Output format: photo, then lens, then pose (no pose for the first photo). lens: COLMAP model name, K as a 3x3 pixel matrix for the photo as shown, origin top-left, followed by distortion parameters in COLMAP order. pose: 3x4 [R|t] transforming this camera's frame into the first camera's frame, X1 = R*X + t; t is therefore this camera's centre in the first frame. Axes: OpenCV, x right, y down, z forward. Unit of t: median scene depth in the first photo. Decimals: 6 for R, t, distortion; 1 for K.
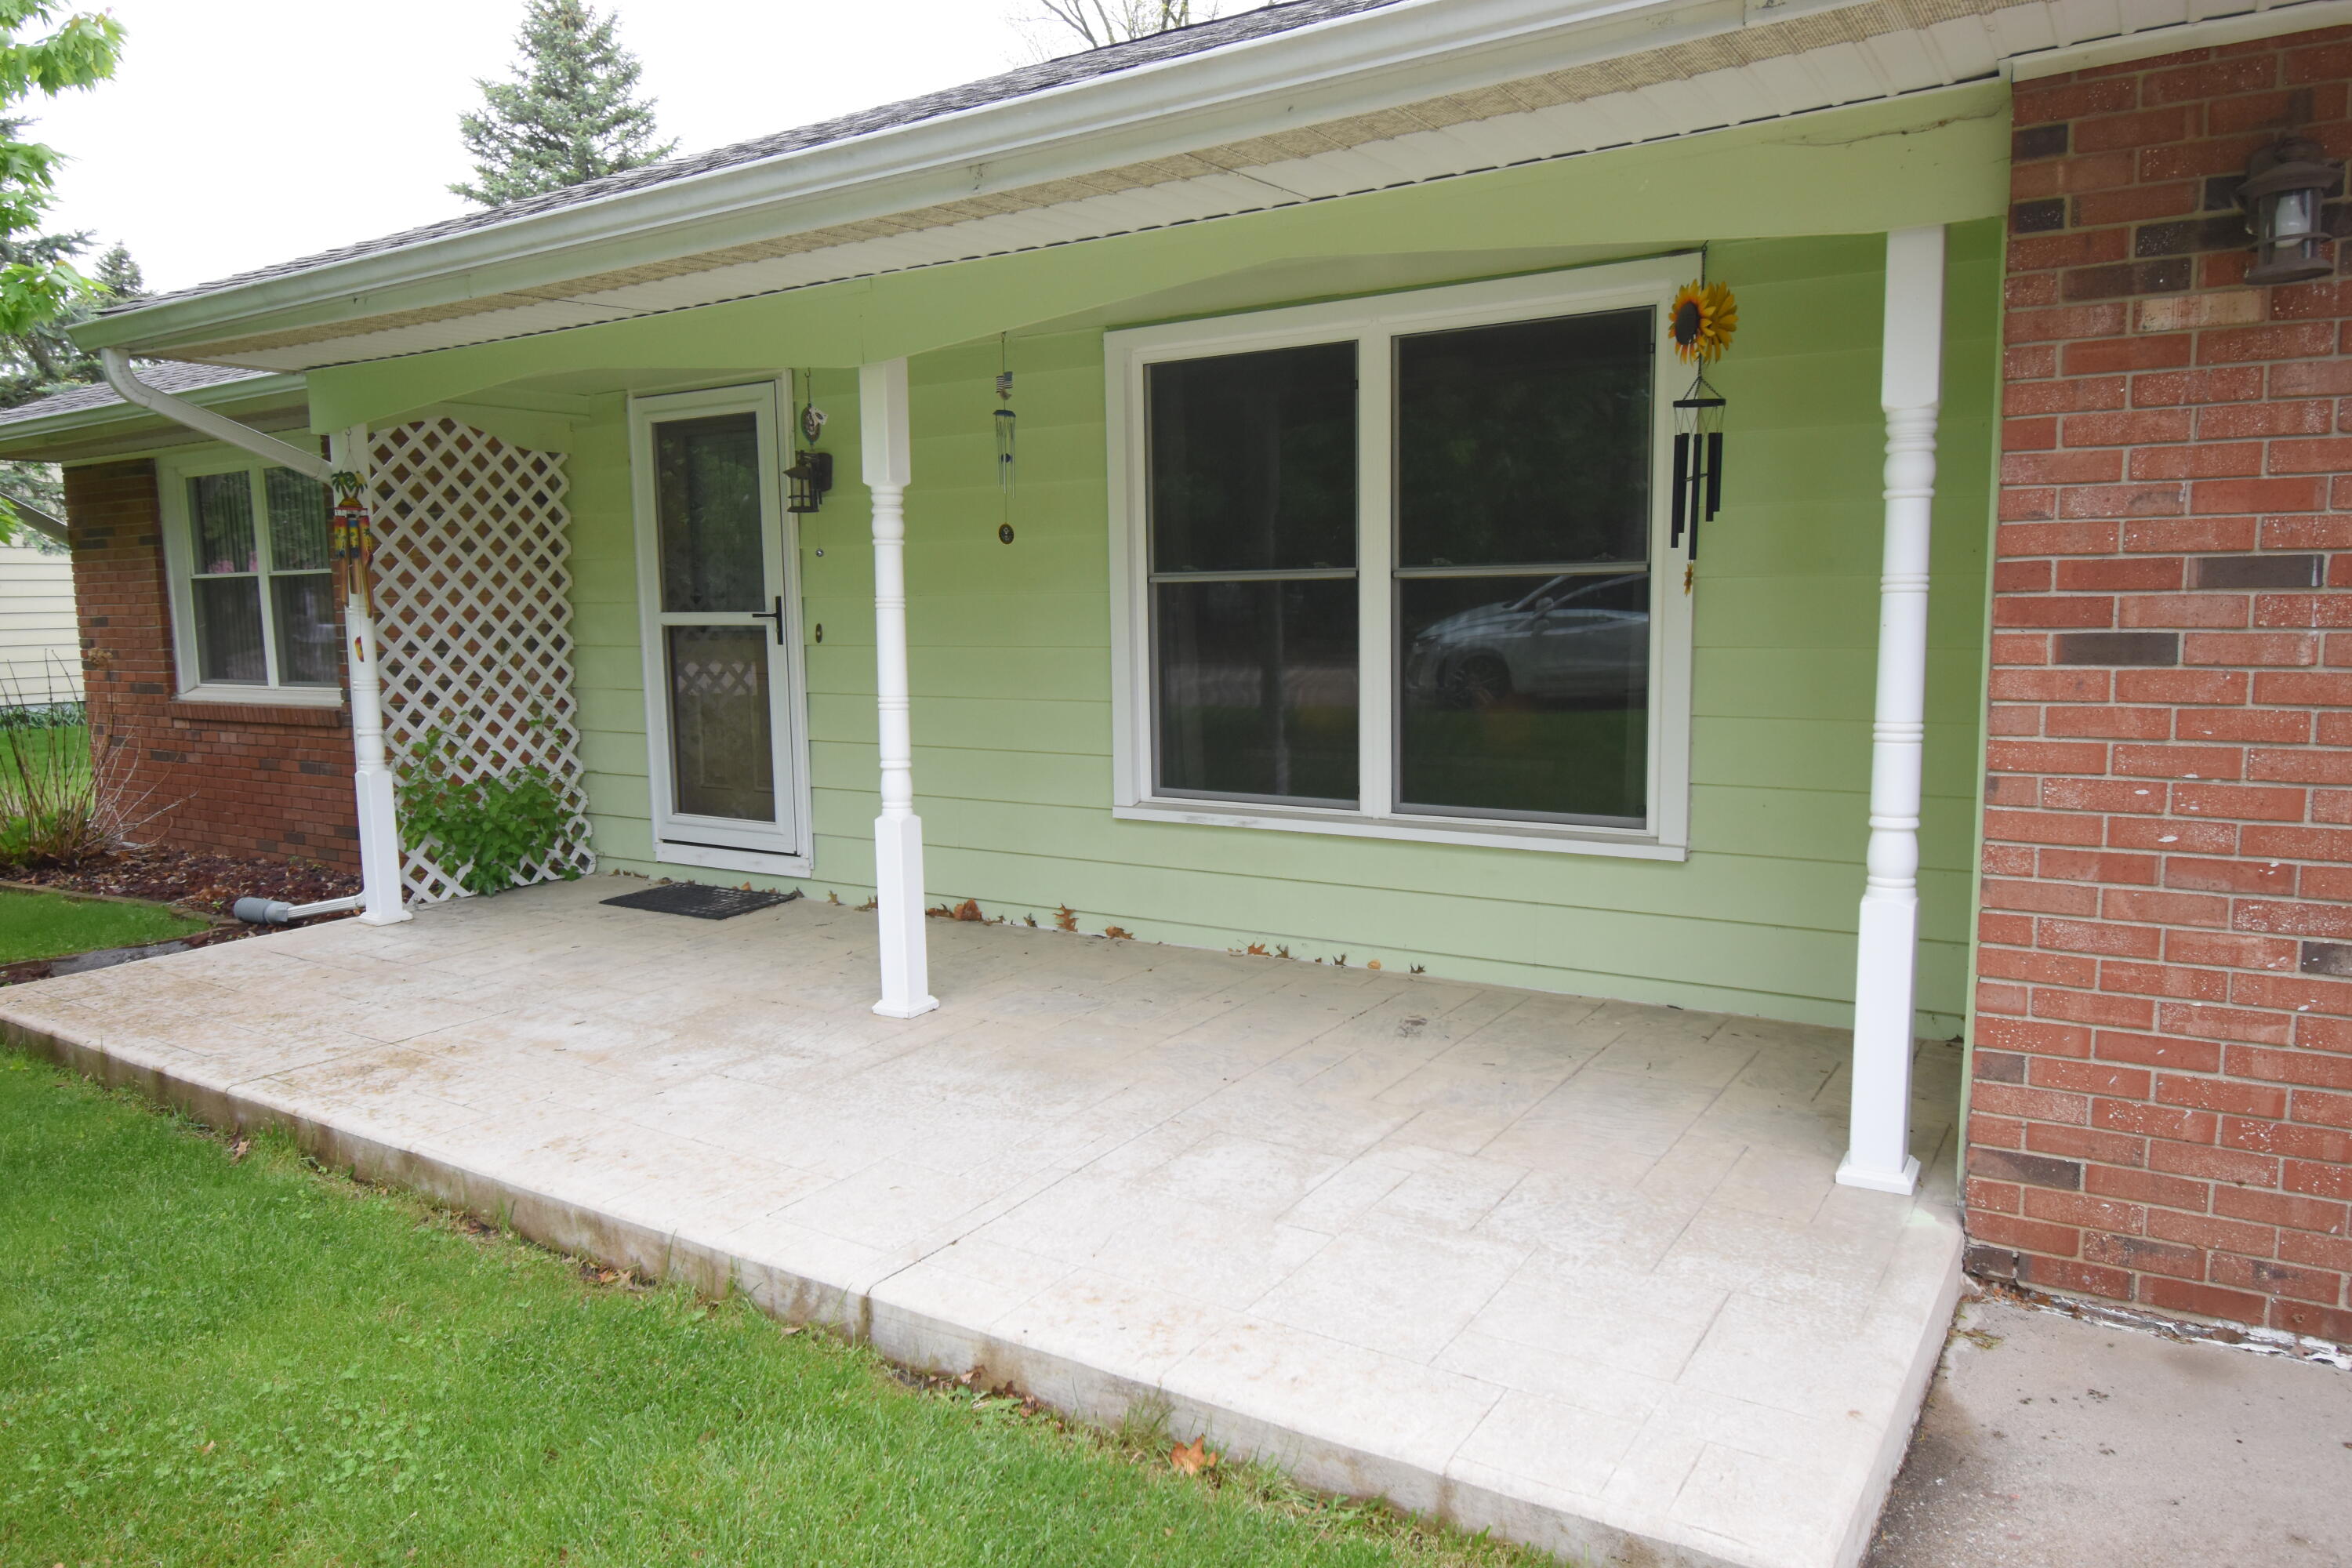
lens RADIAL K [[1545.6, 0, 1178.0], [0, 1545.6, 788.2], [0, 0, 1]] dist [-0.008765, -0.007844]
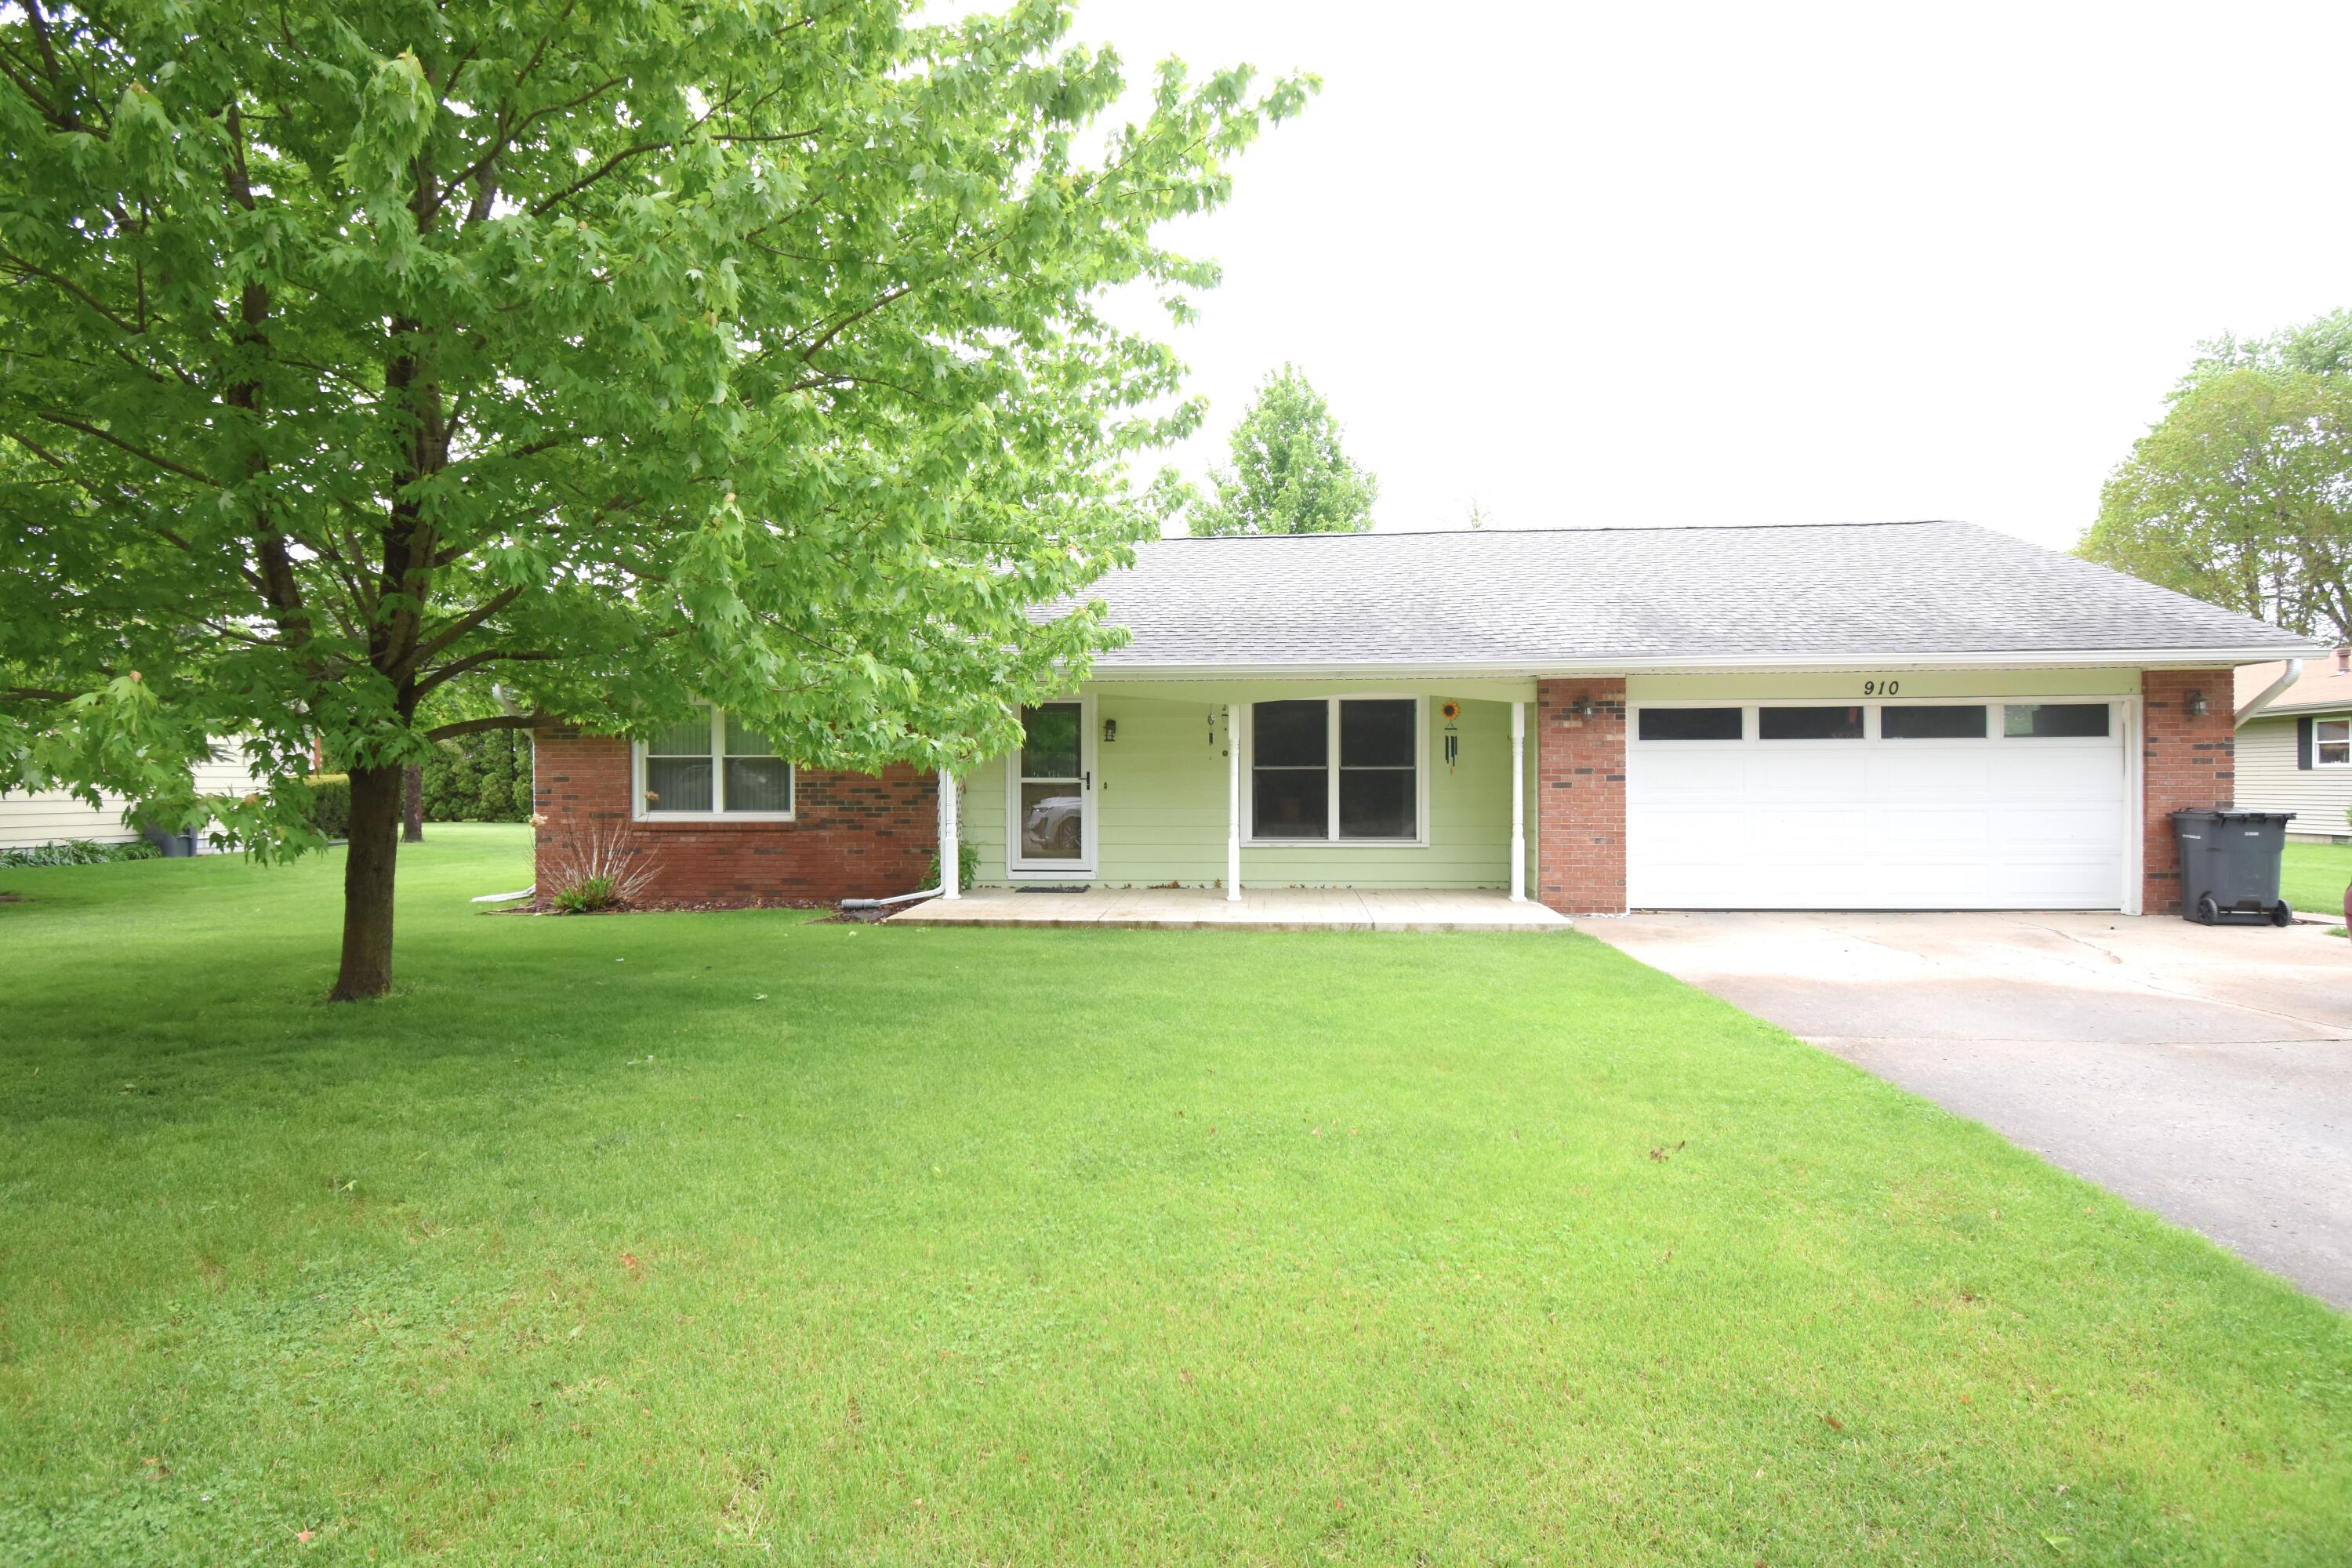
lens RADIAL K [[1188.7, 0, 1173.8], [0, 1188.7, 778.8], [0, 0, 1]] dist [-0.004019, -0.000439]
pose [[0.875380, 0.015592, 0.483184, -1.453147], [0.047065, 0.991983, -0.117278, 0.174620], [-0.481139, 0.125404, 0.867628, -1.094408]]
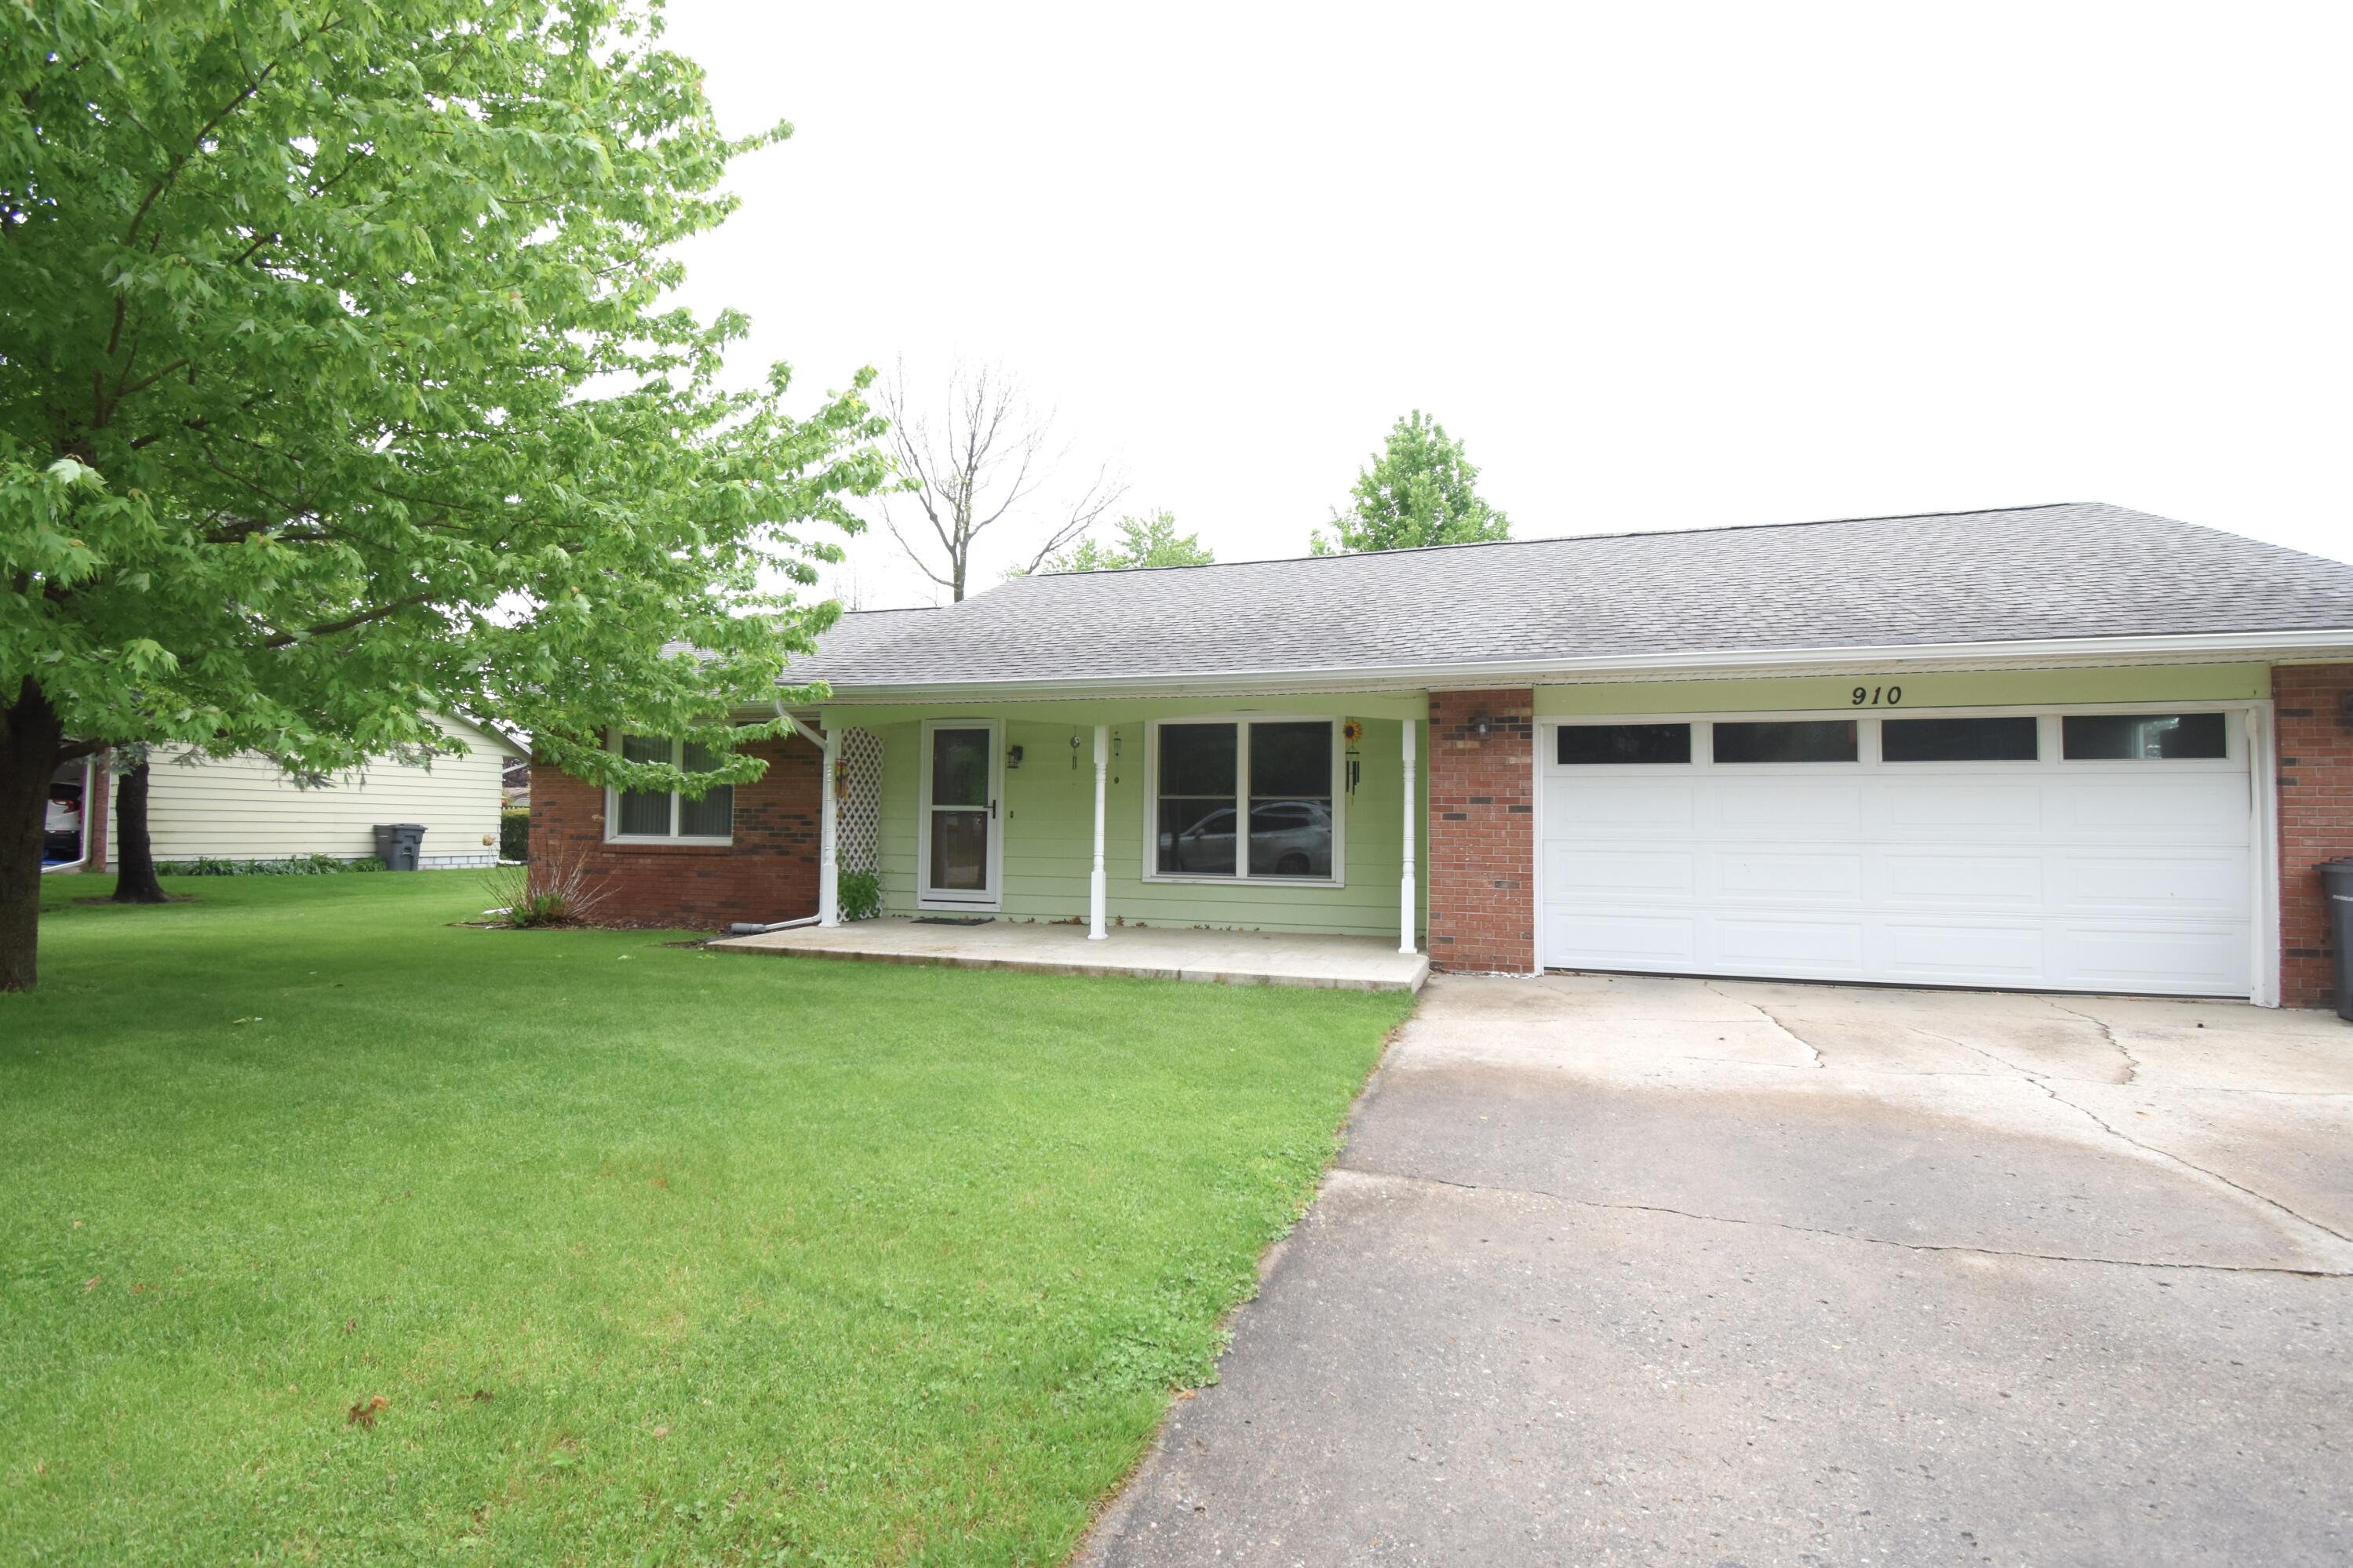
lens RADIAL K [[1076.9, 0, 1179.2], [0, 1076.9, 785.8], [0, 0, 1]] dist [-0.006046, -0.001771]
pose [[0.963801, 0.038138, 0.263881, -0.566347], [0.004886, 0.987024, -0.160498, 0.182221], [-0.266578, 0.155977, 0.951109, -1.014972]]
